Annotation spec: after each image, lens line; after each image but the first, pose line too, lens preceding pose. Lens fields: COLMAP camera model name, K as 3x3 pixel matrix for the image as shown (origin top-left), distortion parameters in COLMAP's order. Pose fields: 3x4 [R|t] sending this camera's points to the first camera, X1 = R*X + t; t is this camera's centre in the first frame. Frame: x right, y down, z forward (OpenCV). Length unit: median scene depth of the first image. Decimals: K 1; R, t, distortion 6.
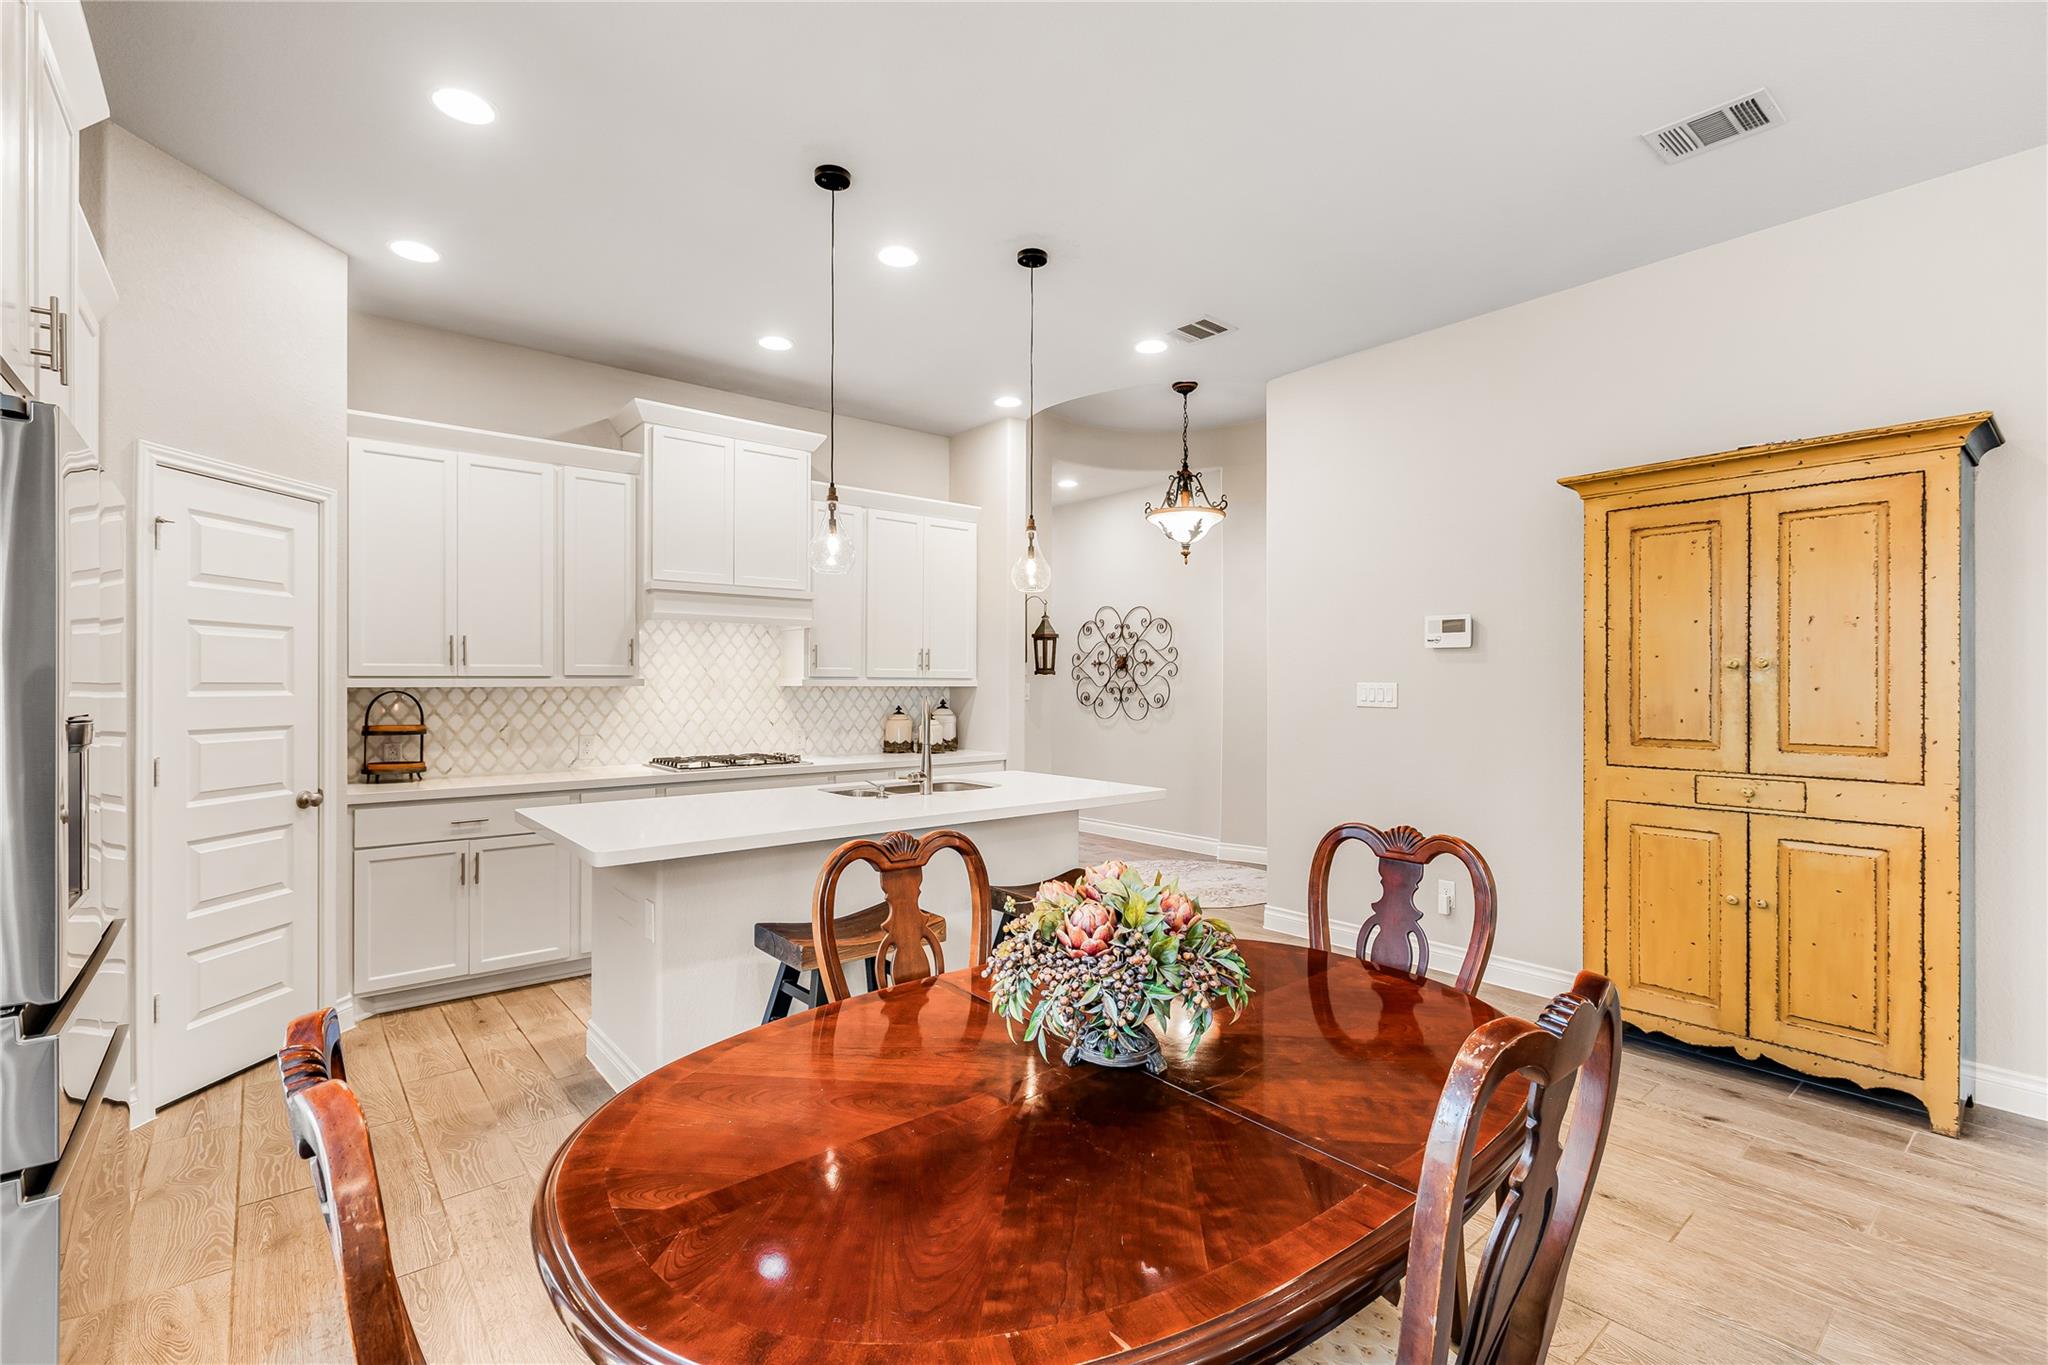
lens RADIAL K [[916.9, 0, 1027.1], [0, 916.9, 682.2], [0, 0, 1]] dist [0.001017, -0.000730]
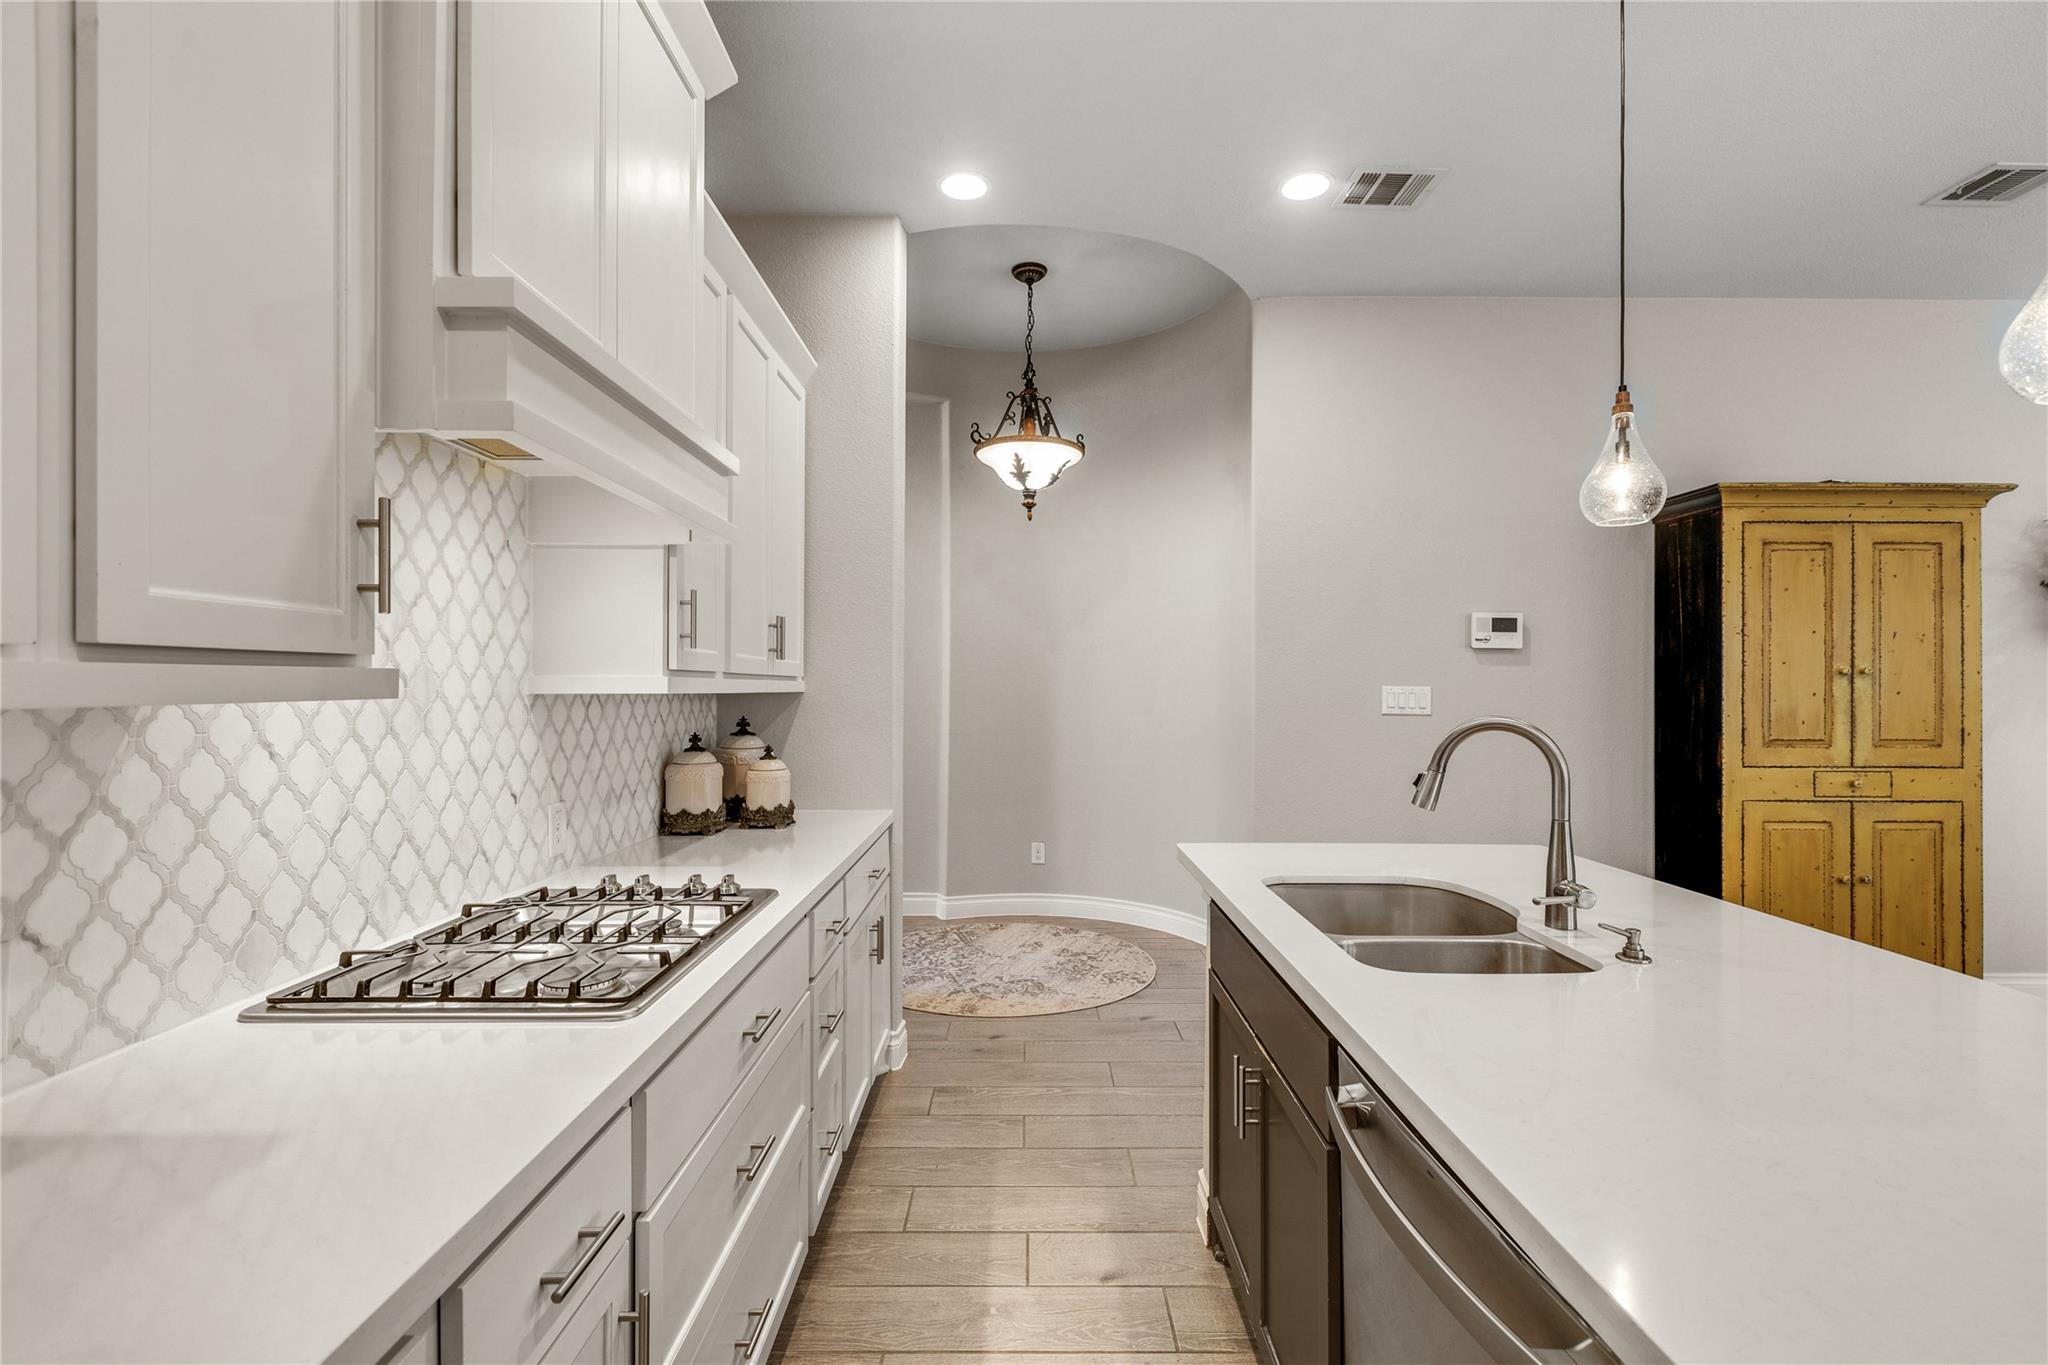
lens RADIAL K [[916.9, 0, 1038.0], [0, 916.9, 682.8], [0, 0, 1]] dist [0.001017, -0.000730]
pose [[0.633823, 0.003283, 0.773471, -0.512535], [-0.003016, 0.999994, -0.001773, -0.000343], [-0.773473, -0.001209, 0.633829, 0.732214]]
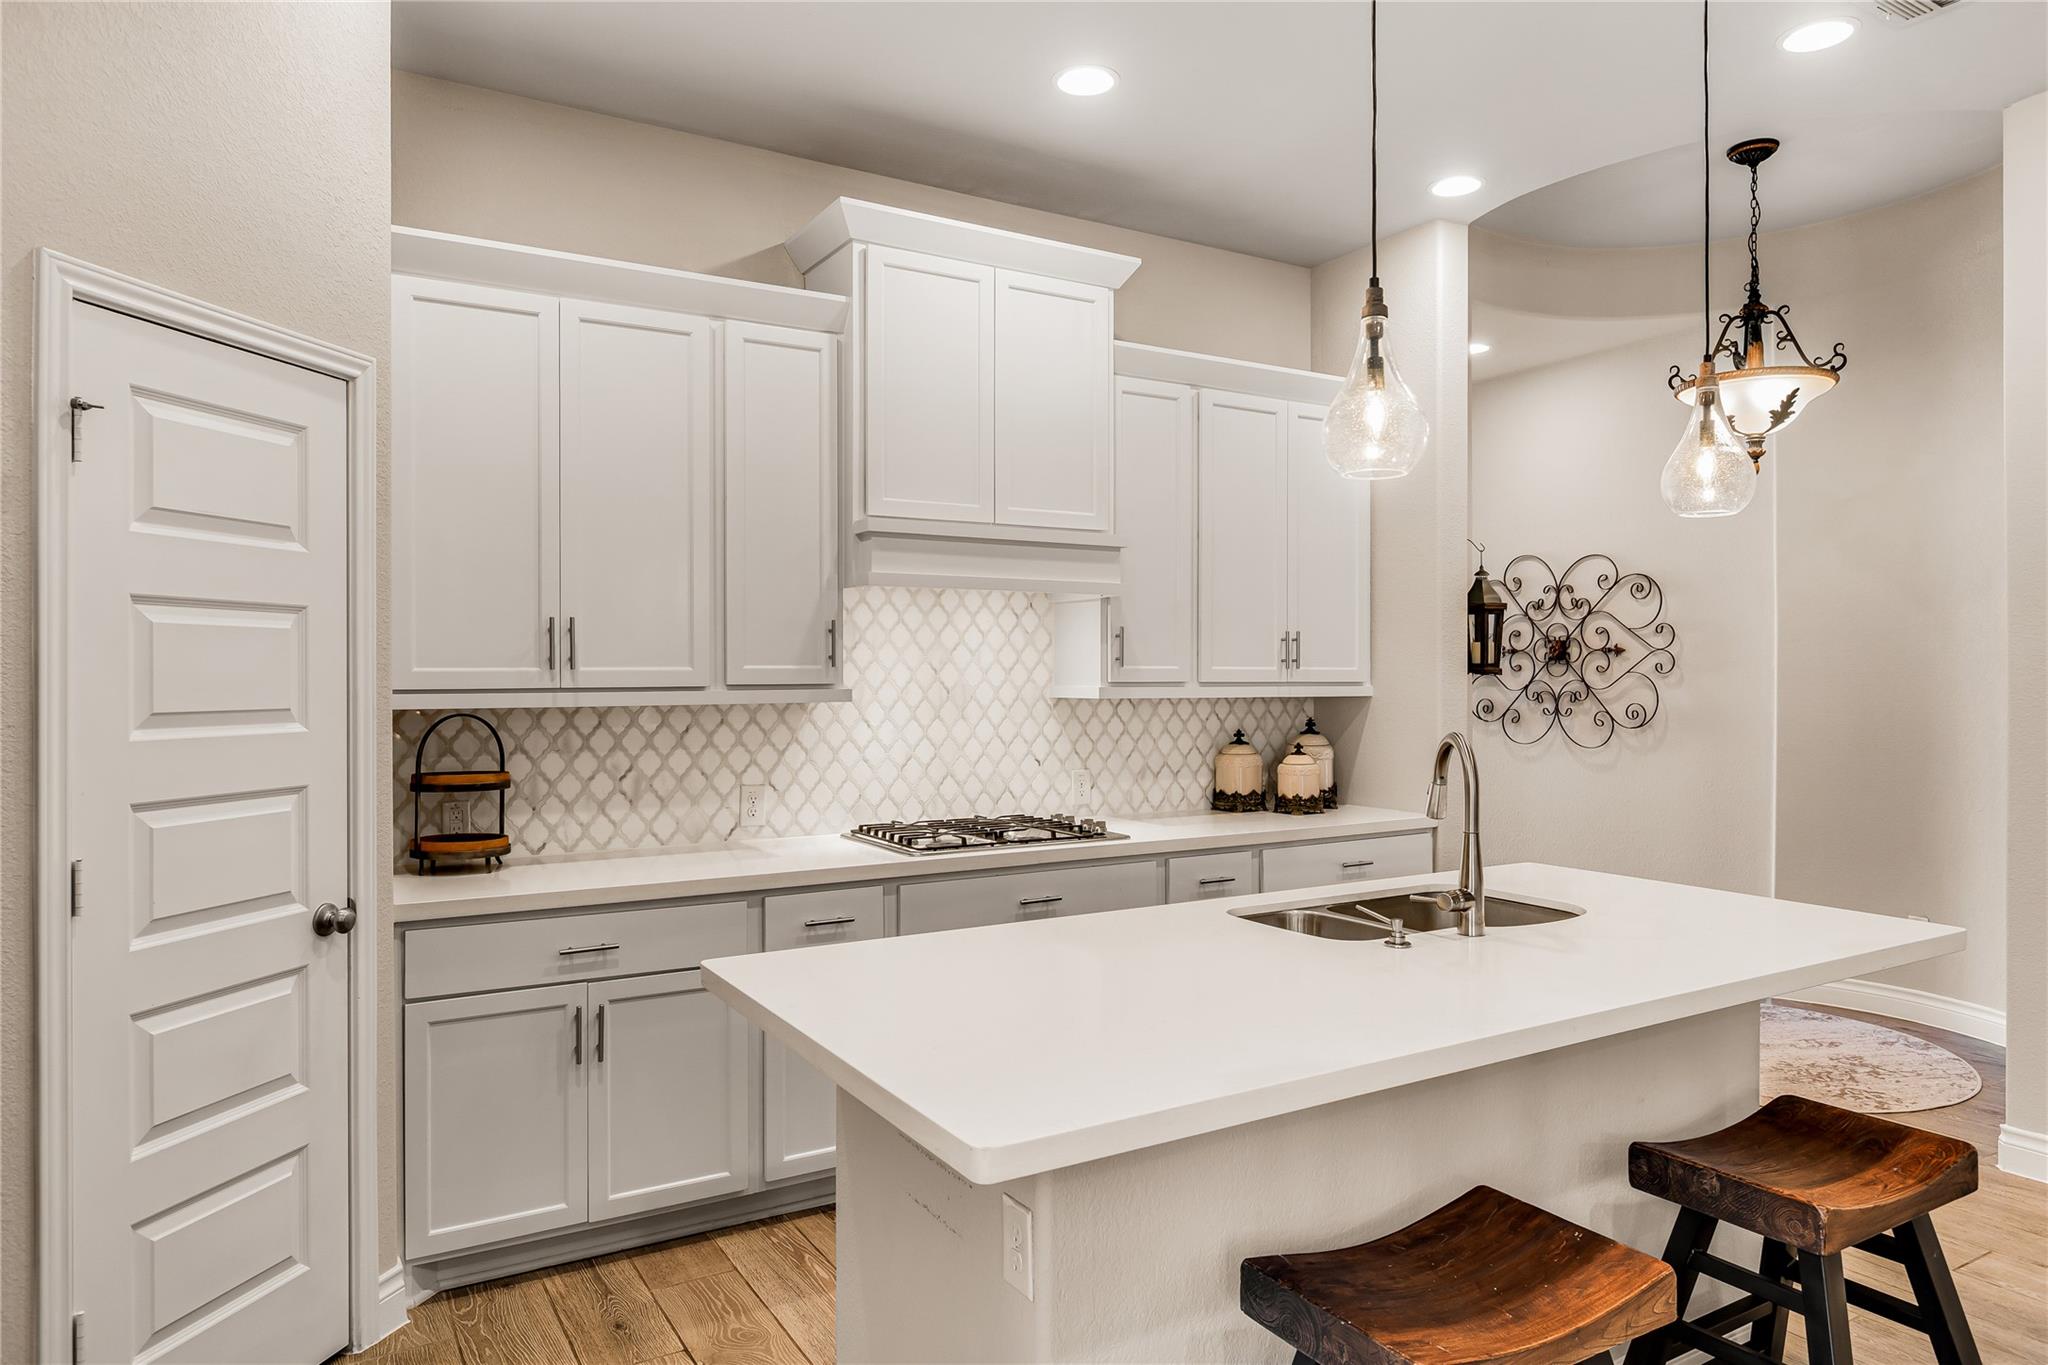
lens RADIAL K [[1287.2, 0, 1024.3], [0, 1287.2, 673.3], [0, 0, 1]] dist [-0.008211, 0.004033]
pose [[0.987492, -0.002189, -0.157655, -0.189333], [0.002453, 0.999996, 0.001481, -0.015033], [0.157651, -0.001850, 0.987493, 0.229257]]
